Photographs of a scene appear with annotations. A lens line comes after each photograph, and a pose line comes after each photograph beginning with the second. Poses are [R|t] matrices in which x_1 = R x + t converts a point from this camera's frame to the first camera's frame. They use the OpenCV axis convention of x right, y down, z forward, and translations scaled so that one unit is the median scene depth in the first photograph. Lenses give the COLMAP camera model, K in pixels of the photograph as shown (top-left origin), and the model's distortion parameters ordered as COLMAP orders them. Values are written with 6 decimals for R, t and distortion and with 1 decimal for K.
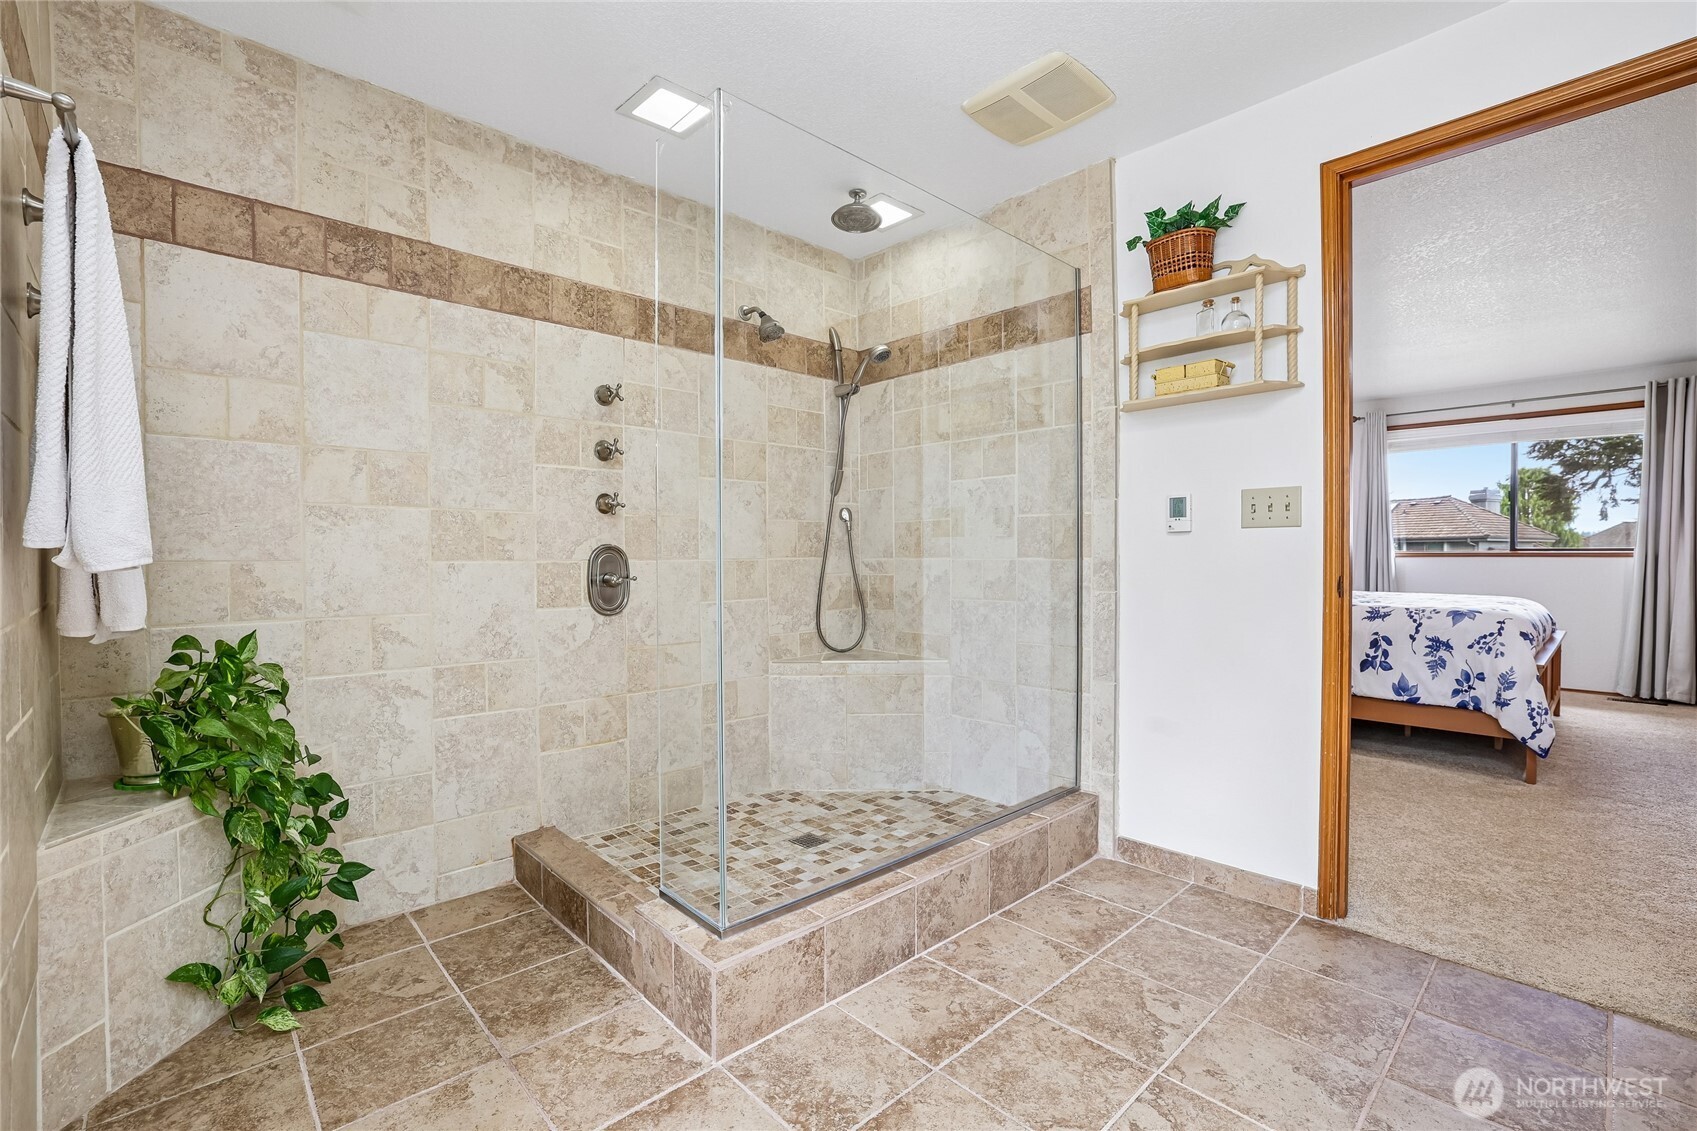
lens RADIAL K [[744.8, 0, 868.3], [0, 744.8, 570.6], [0, 0, 1]] dist [-0.066127, 0.034281]
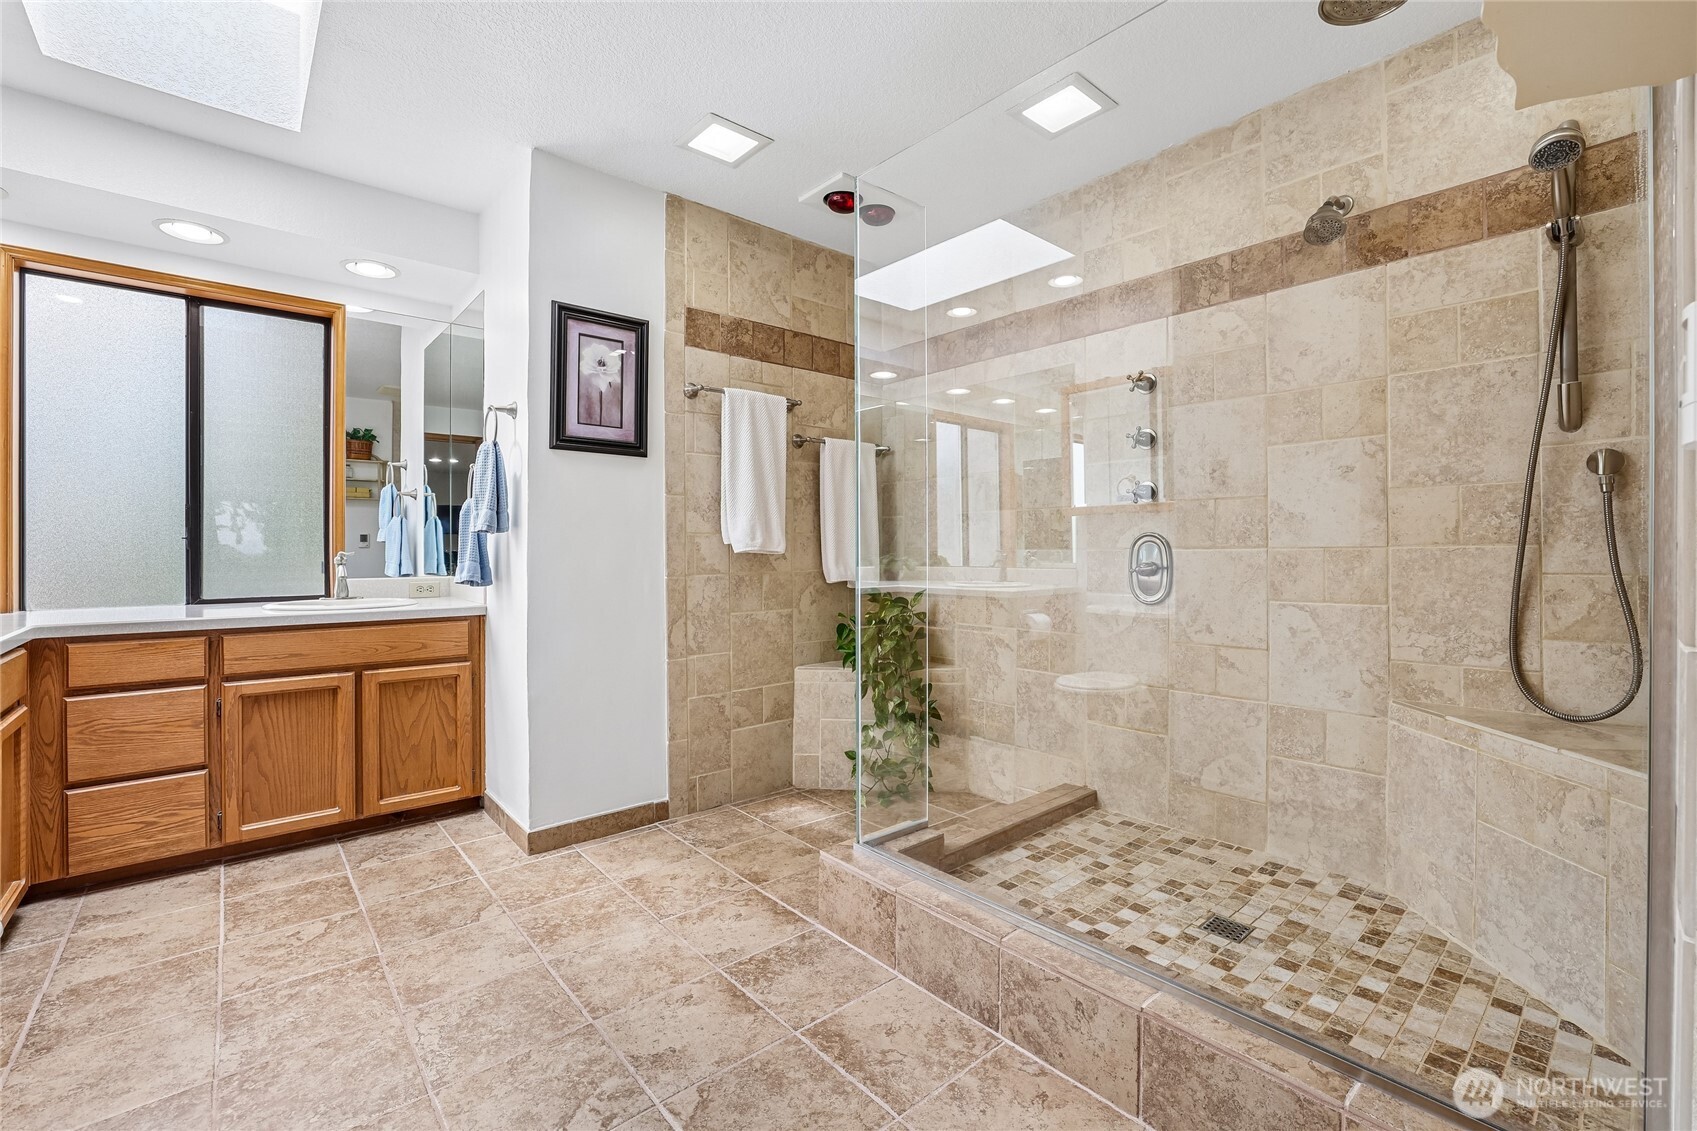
lens RADIAL K [[749.3, 0, 853.2], [0, 749.3, 554.3], [0, 0, 1]] dist [-0.051195, 0.021474]
pose [[-0.056869, 0.007437, -0.998354, 0.661474], [-0.013989, 0.999868, 0.008245, -0.009406], [0.998284, 0.014435, -0.056758, 0.654337]]
